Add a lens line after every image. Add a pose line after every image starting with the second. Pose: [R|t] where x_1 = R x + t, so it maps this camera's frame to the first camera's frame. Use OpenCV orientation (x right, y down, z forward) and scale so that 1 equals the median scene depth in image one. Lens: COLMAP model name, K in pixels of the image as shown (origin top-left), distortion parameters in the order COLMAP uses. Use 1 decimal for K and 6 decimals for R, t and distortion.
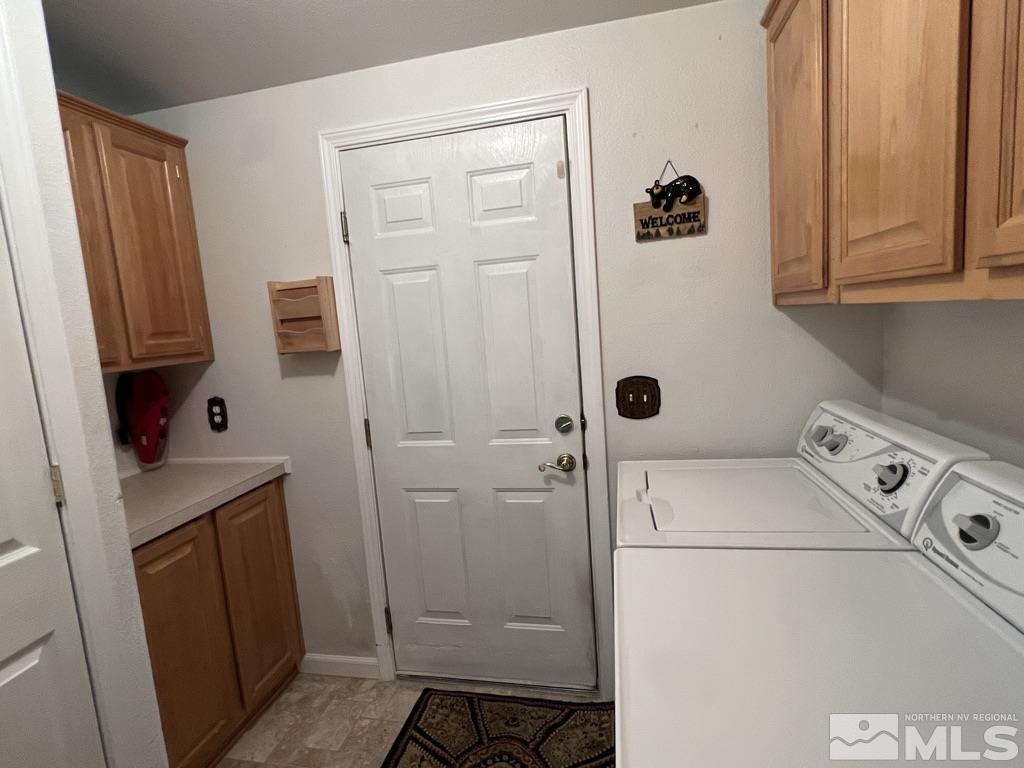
lens RADIAL K [[519.2, 0, 512.0], [0, 519.2, 383.6], [0, 0, 1]] dist [-0.001962, -0.000269]
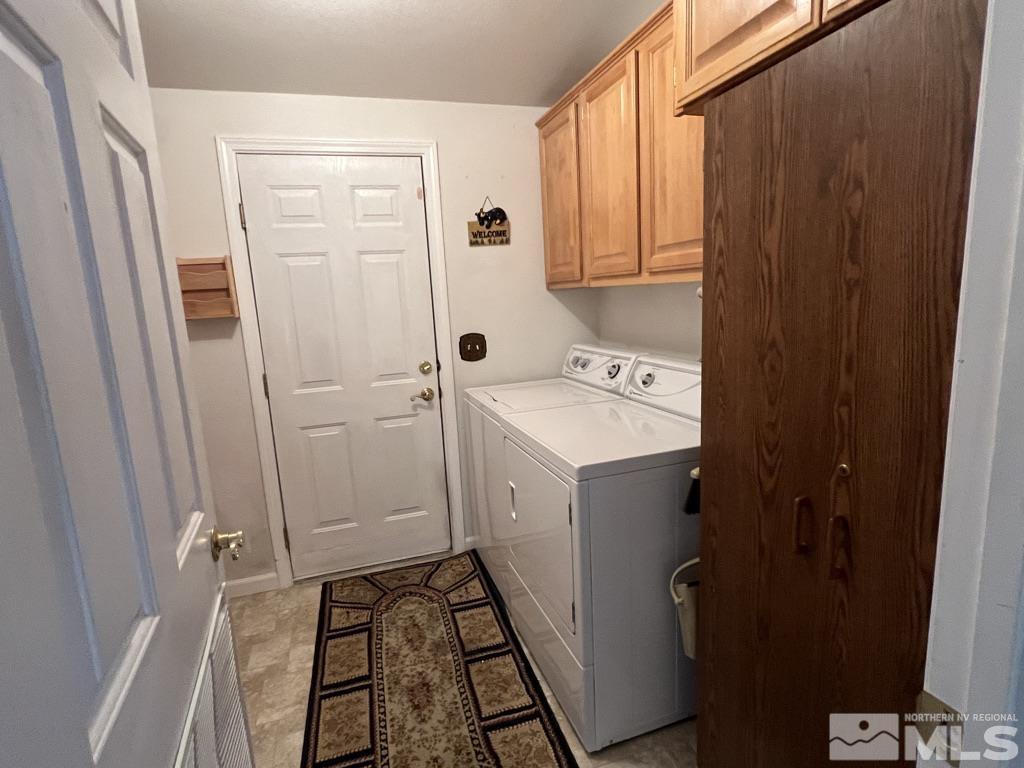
lens RADIAL K [[519.2, 0, 508.1], [0, 519.2, 381.4], [0, 0, 1]] dist [-0.001962, -0.000269]
pose [[0.871444, -0.056948, 0.487179, -0.426238], [0.051140, 0.998373, 0.025227, 0.095463], [-0.487823, 0.002931, 0.872938, -0.400053]]
